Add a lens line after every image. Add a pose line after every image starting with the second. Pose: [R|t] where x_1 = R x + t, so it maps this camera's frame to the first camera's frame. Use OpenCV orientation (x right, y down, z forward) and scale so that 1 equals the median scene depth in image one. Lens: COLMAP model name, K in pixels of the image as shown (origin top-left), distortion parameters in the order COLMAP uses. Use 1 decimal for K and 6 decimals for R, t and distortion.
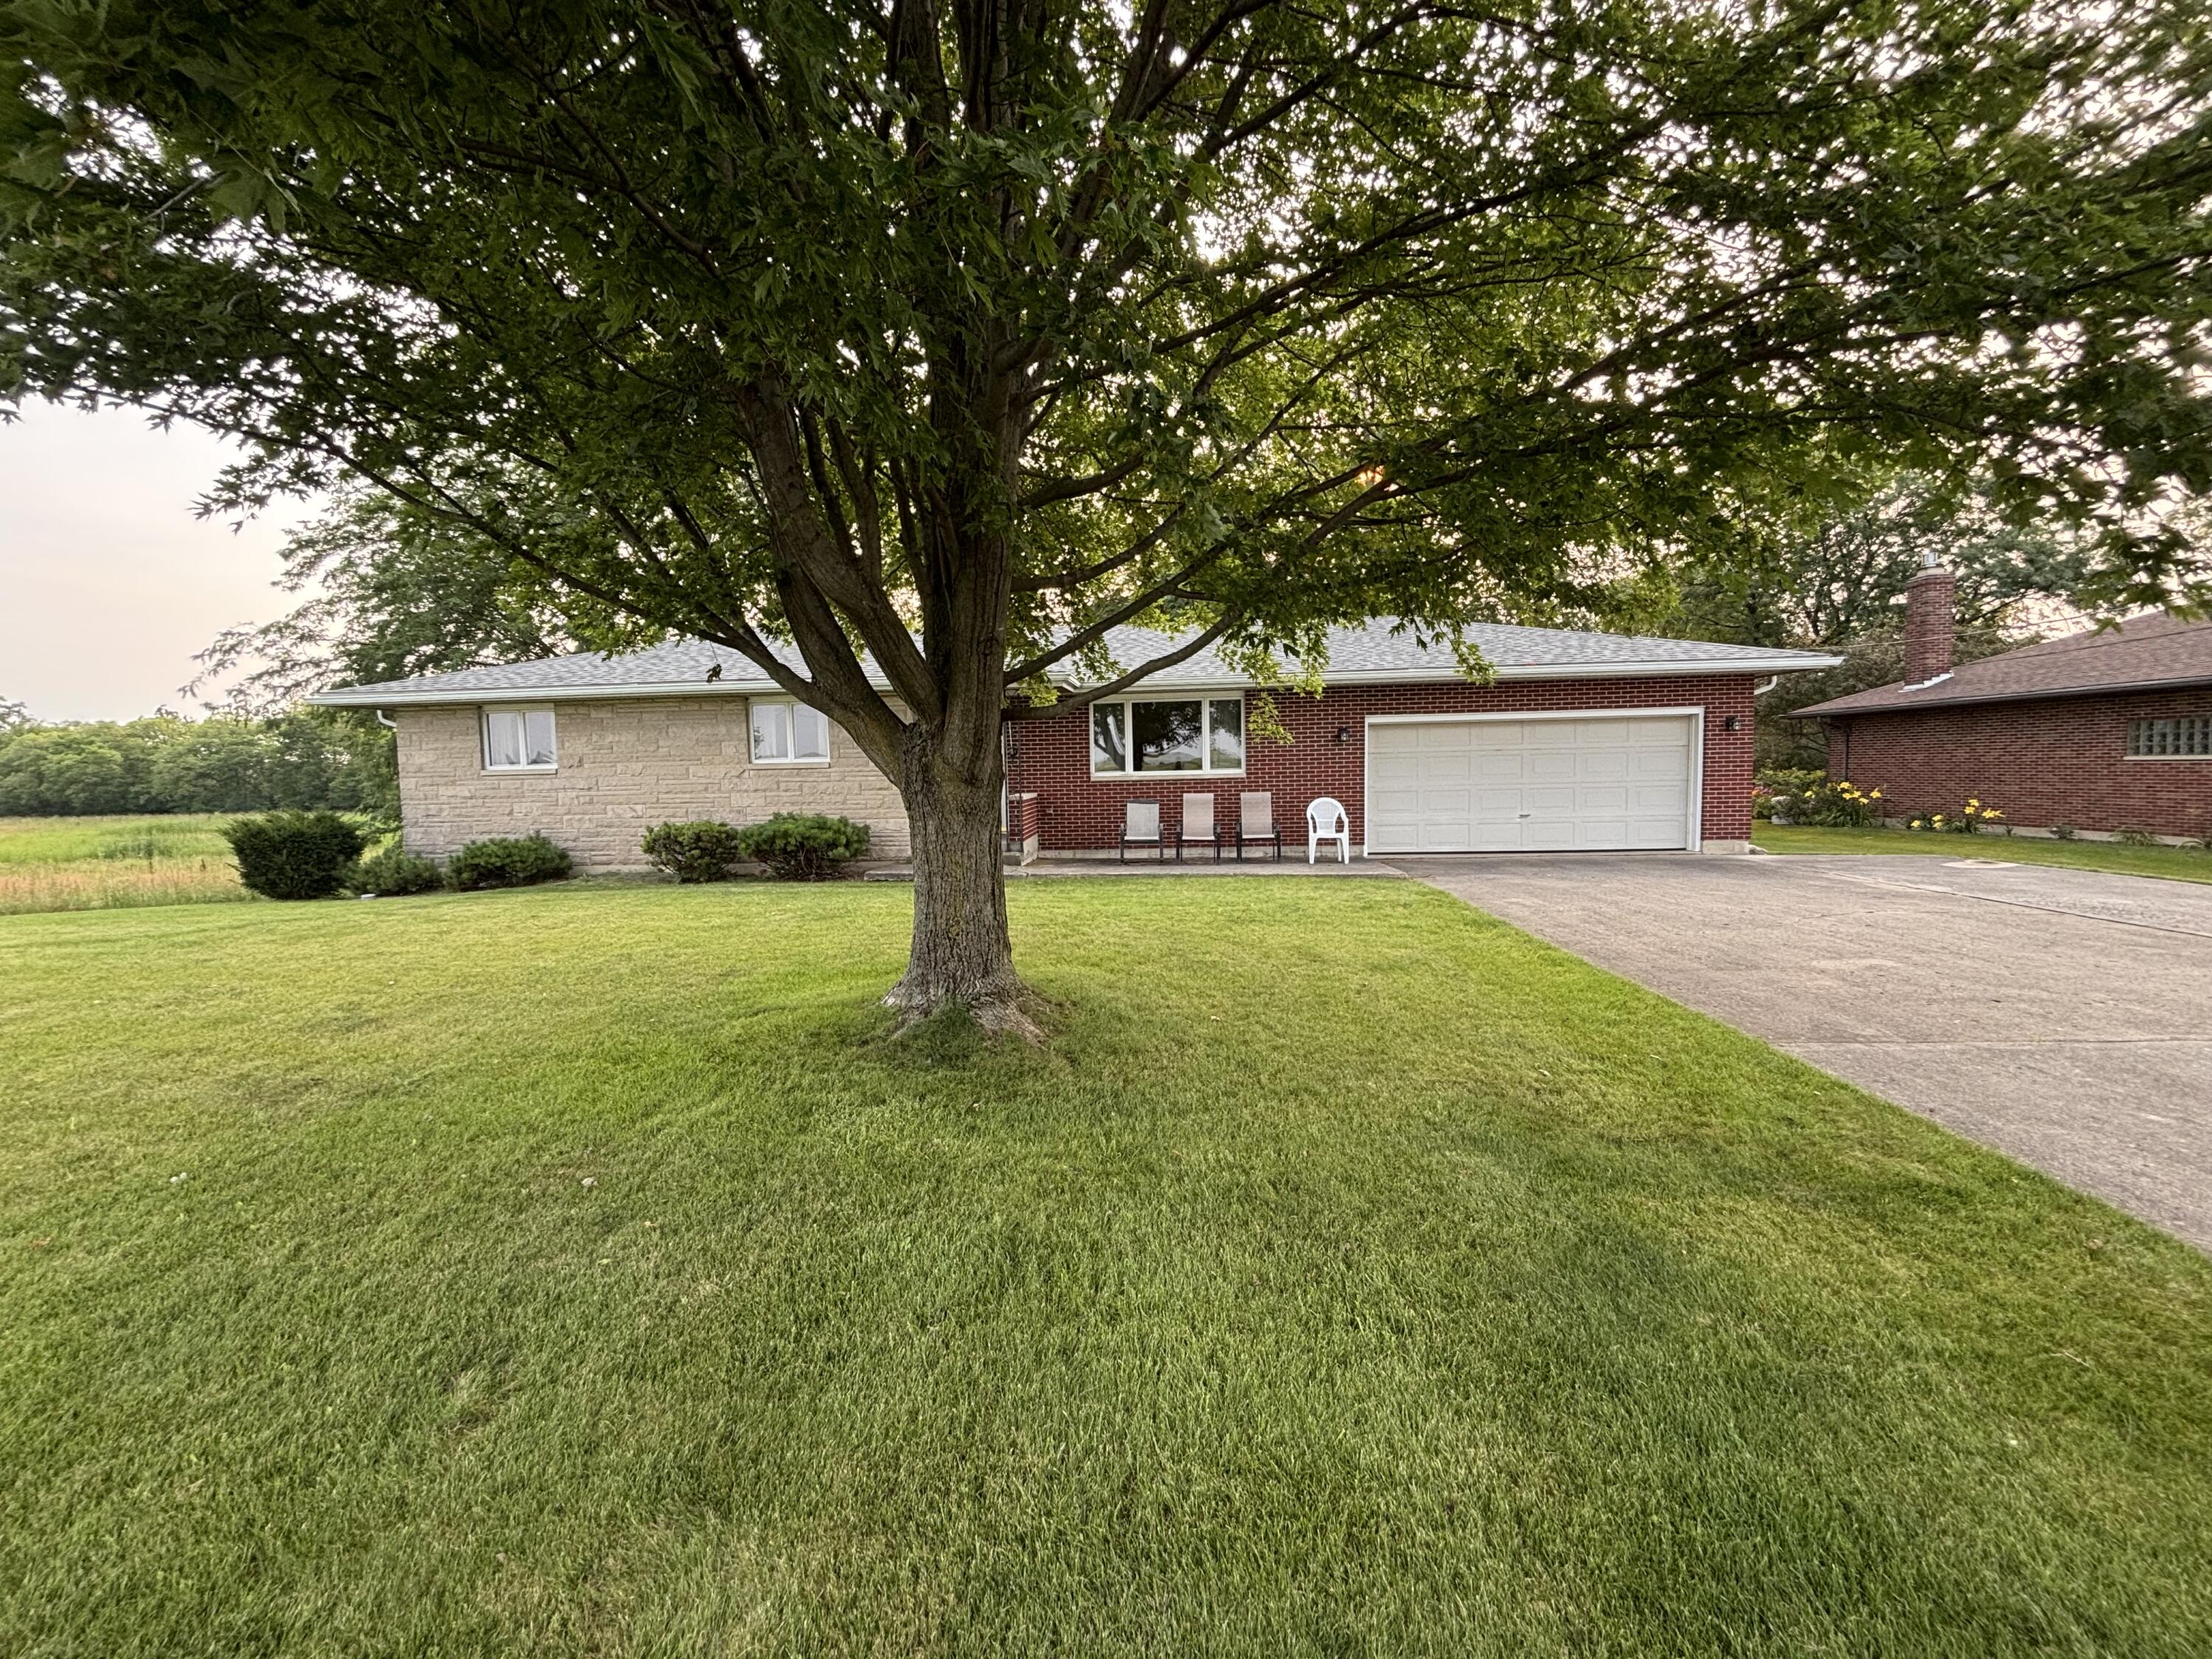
lens RADIAL K [[888.3, 0, 1108.4], [0, 888.3, 823.4], [0, 0, 1]] dist [0.001582, 0.000164]
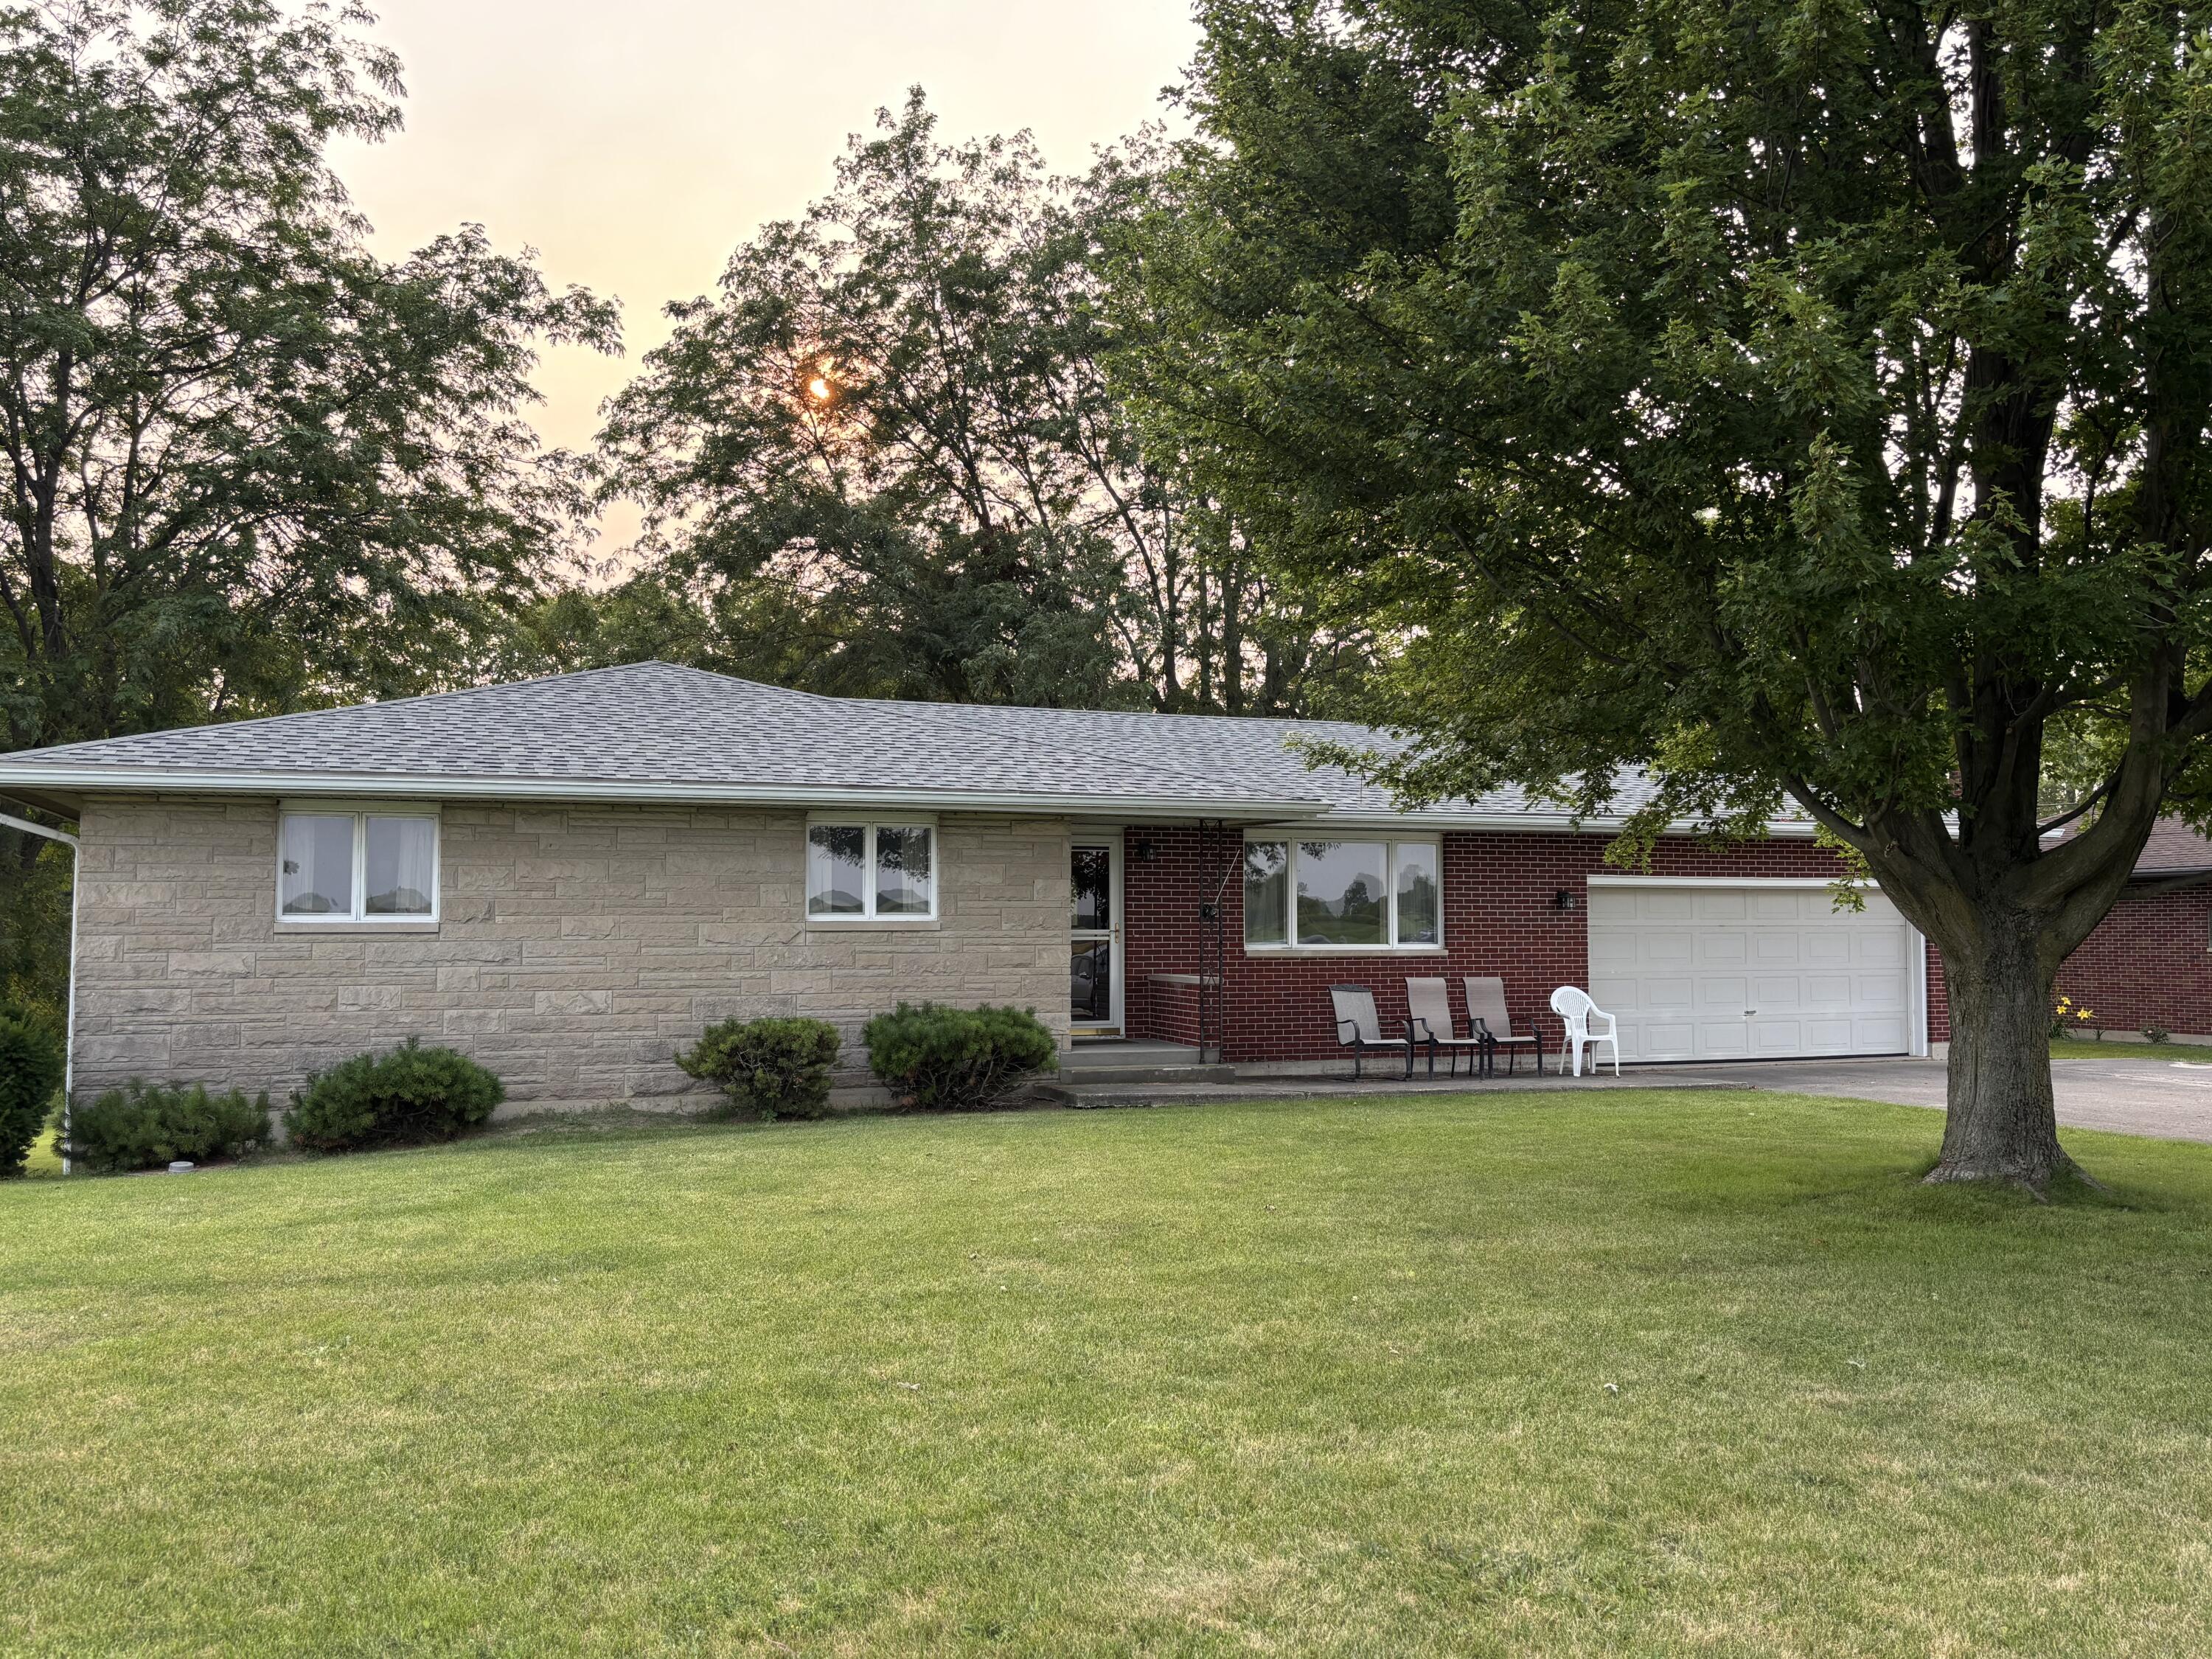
lens RADIAL K [[1794.3, 0, 1106.0], [0, 1794.3, 829.5], [0, 0, 1]] dist [0.050614, -0.003770]
pose [[0.907740, 0.042098, 0.417415, -0.711695], [0.008475, 0.992909, -0.118571, 0.015838], [-0.419447, 0.111169, 0.900947, -0.181053]]
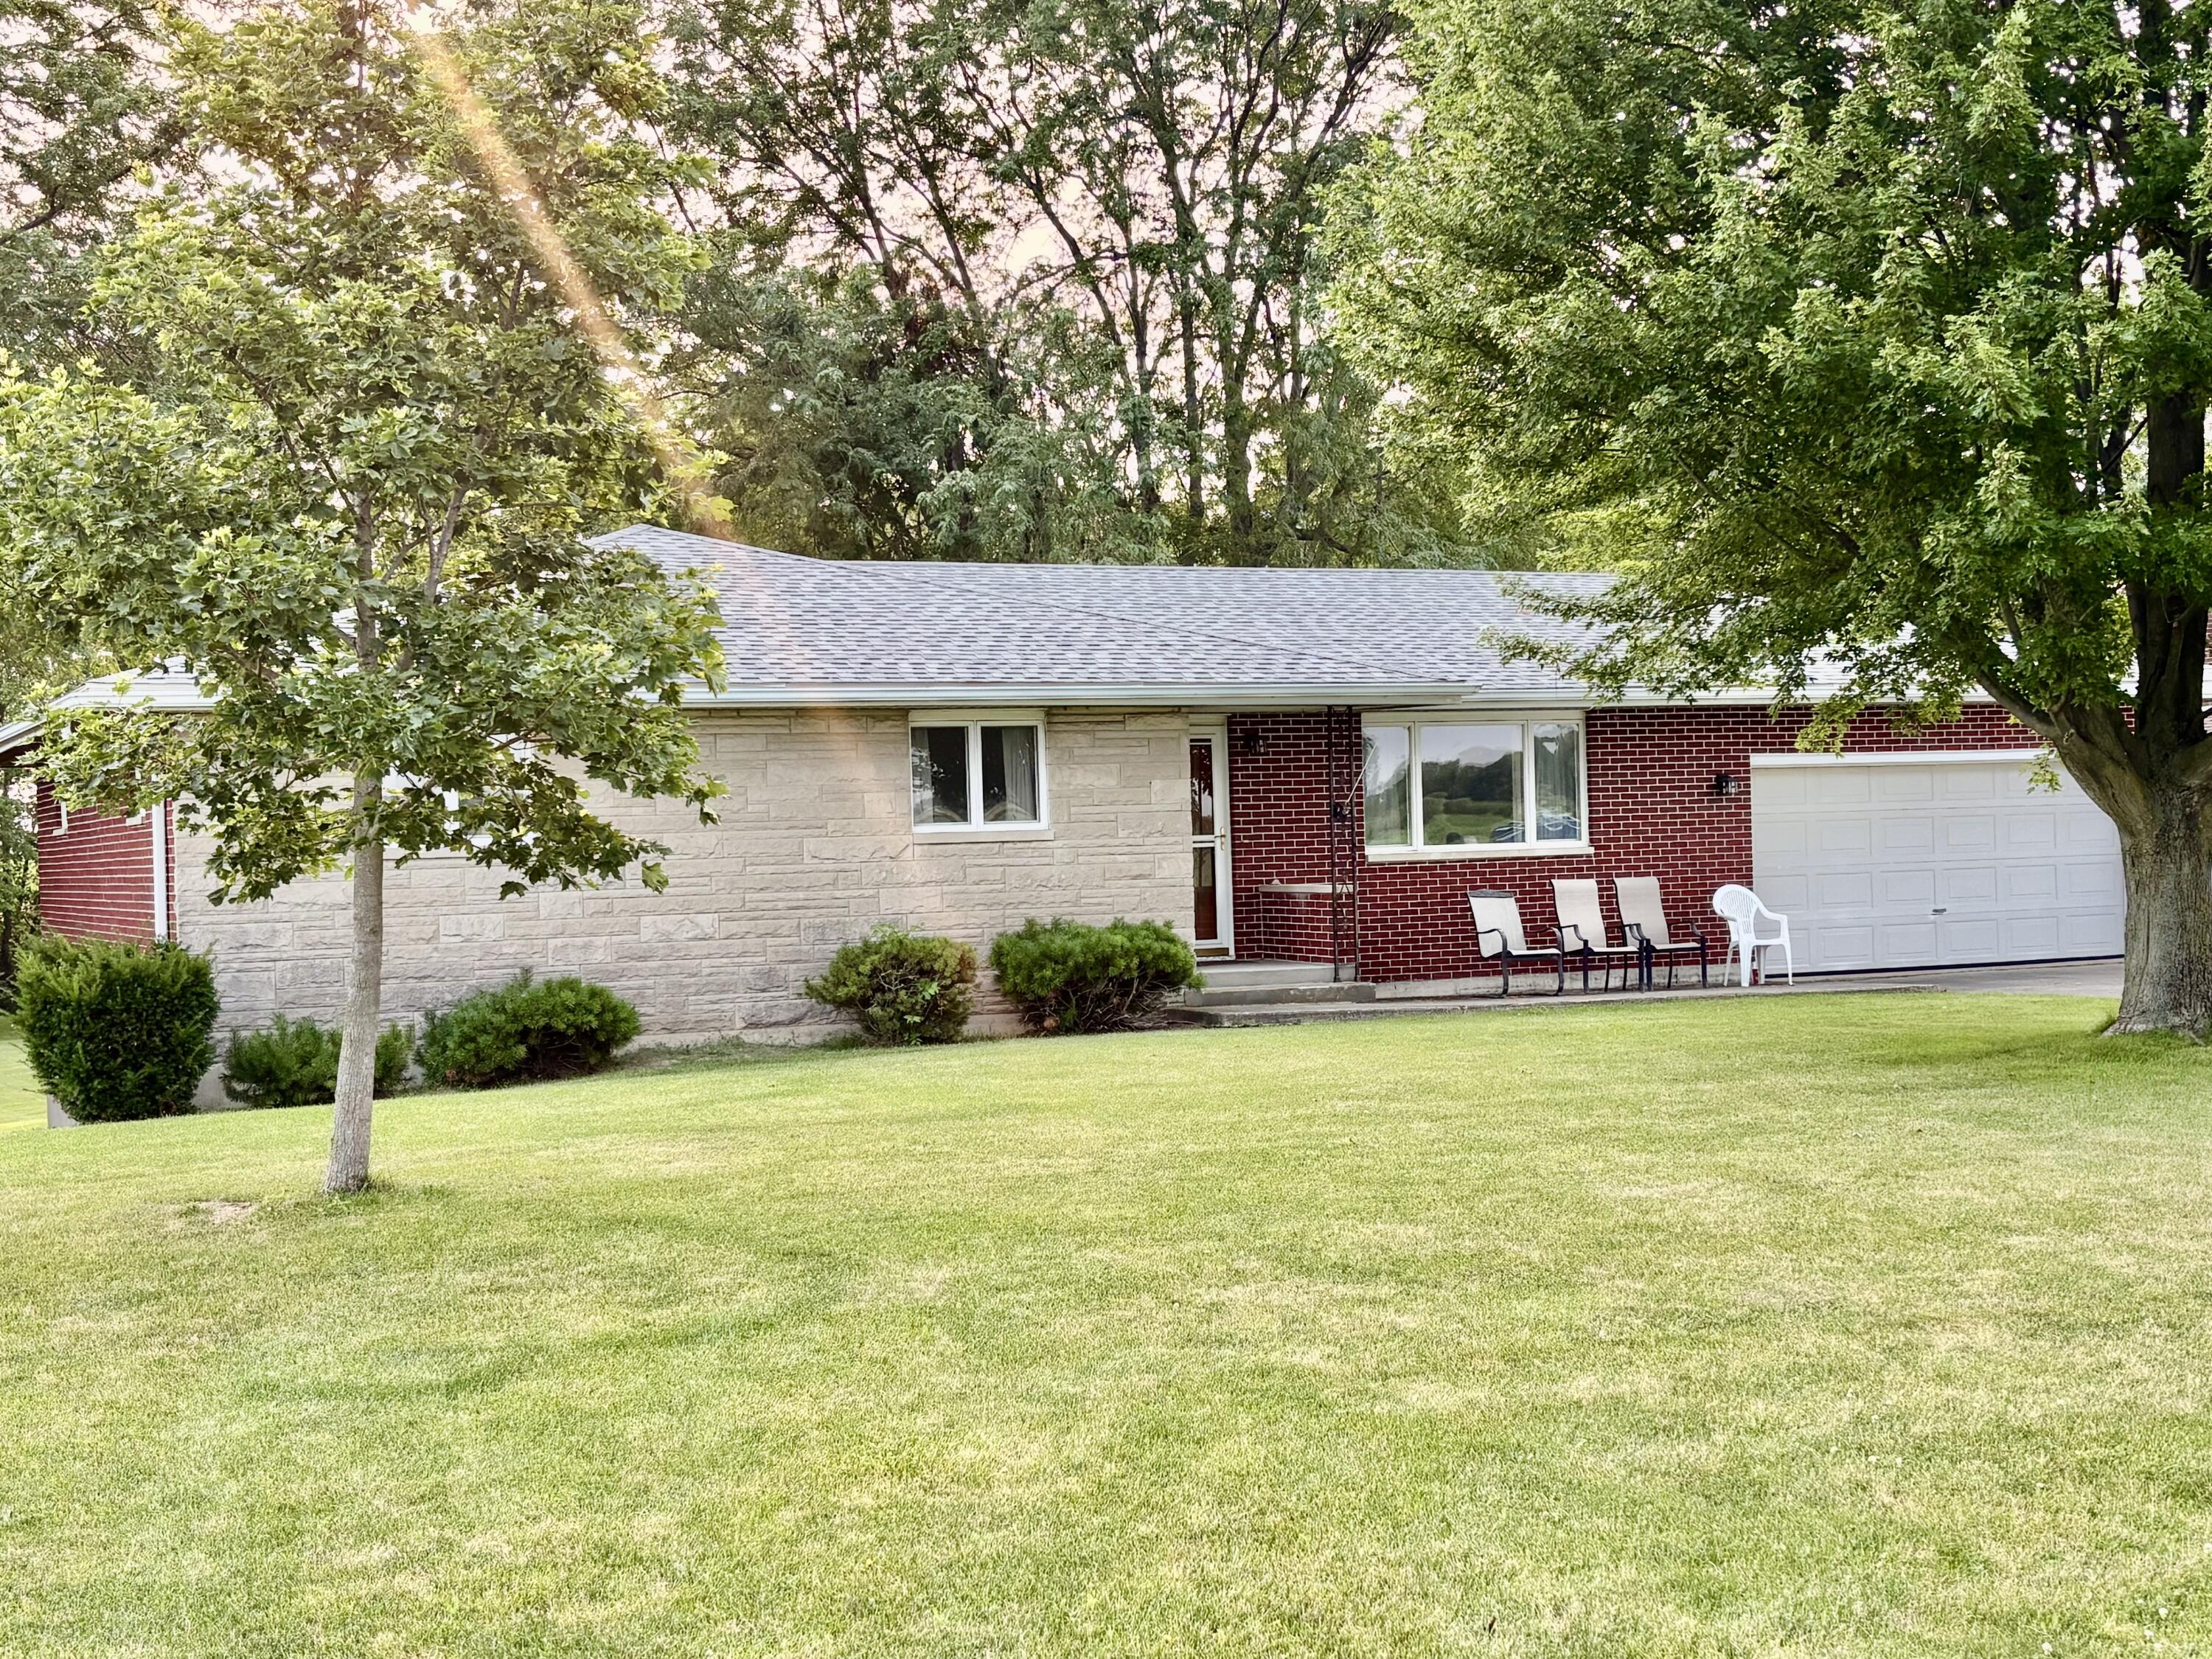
lens RADIAL K [[2887.4, 0, 1043.6], [0, 2887.4, 833.3], [0, 0, 1]] dist [0.034218, 0.029949]
pose [[0.887673, -0.005078, 0.460447, -1.116654], [0.039550, 0.997085, -0.065251, 0.048973], [-0.458773, 0.076132, 0.885286, -0.581944]]
